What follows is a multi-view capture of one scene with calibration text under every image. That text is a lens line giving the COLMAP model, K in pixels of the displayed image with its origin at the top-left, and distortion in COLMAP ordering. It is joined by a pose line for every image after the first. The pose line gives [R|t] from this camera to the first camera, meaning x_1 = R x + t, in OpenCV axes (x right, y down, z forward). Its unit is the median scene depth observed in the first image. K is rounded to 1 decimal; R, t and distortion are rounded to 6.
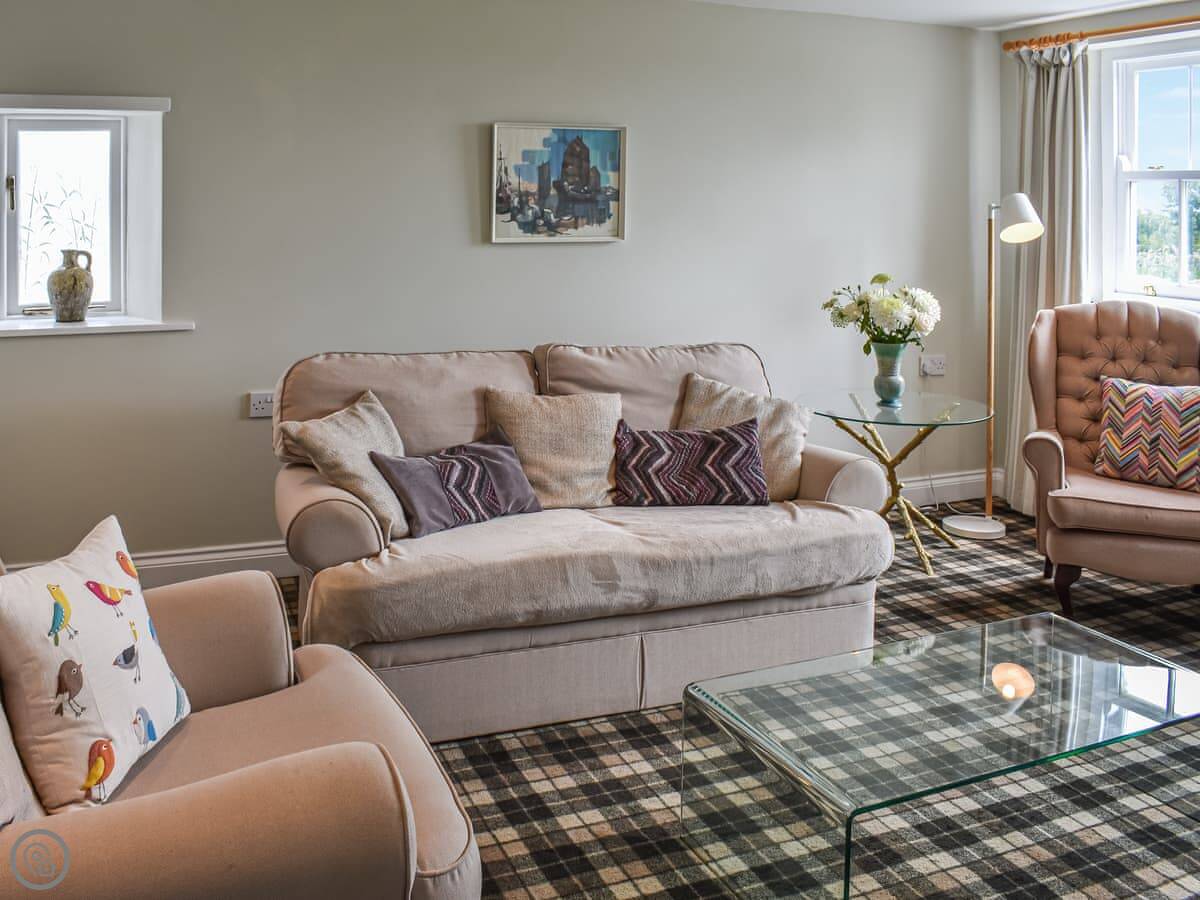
lens RADIAL K [[1057.8, 0, 600.0], [0, 1057.8, 450.0], [0, 0, 1]] dist [-0.079198, -0.006109]
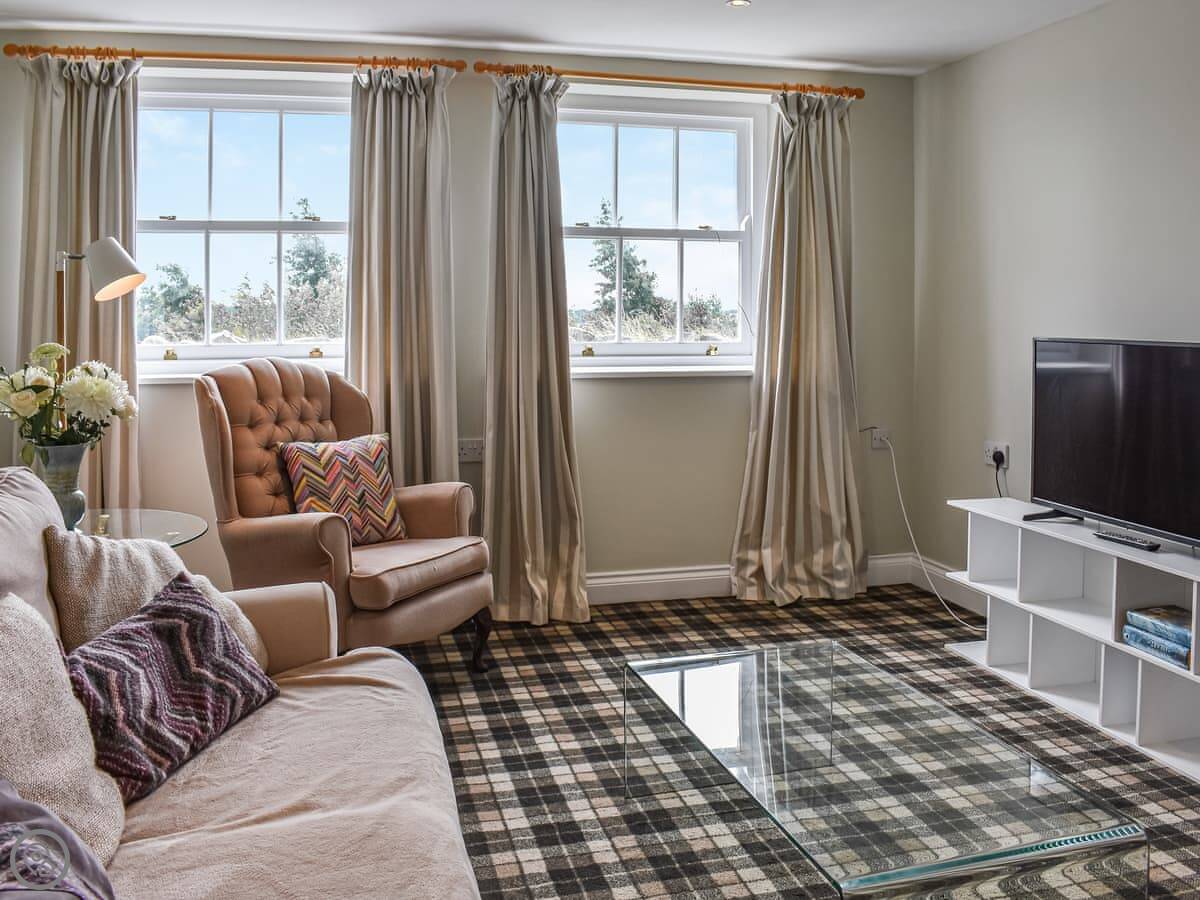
lens RADIAL K [[1057.8, 0, 600.0], [0, 1057.8, 450.0], [0, 0, 1]] dist [-0.079198, -0.006109]
pose [[0.196909, -0.139980, 0.970377, -0.345295], [0.221467, 0.970524, 0.095061, -0.093740], [-0.955081, 0.196188, 0.222106, 0.565882]]
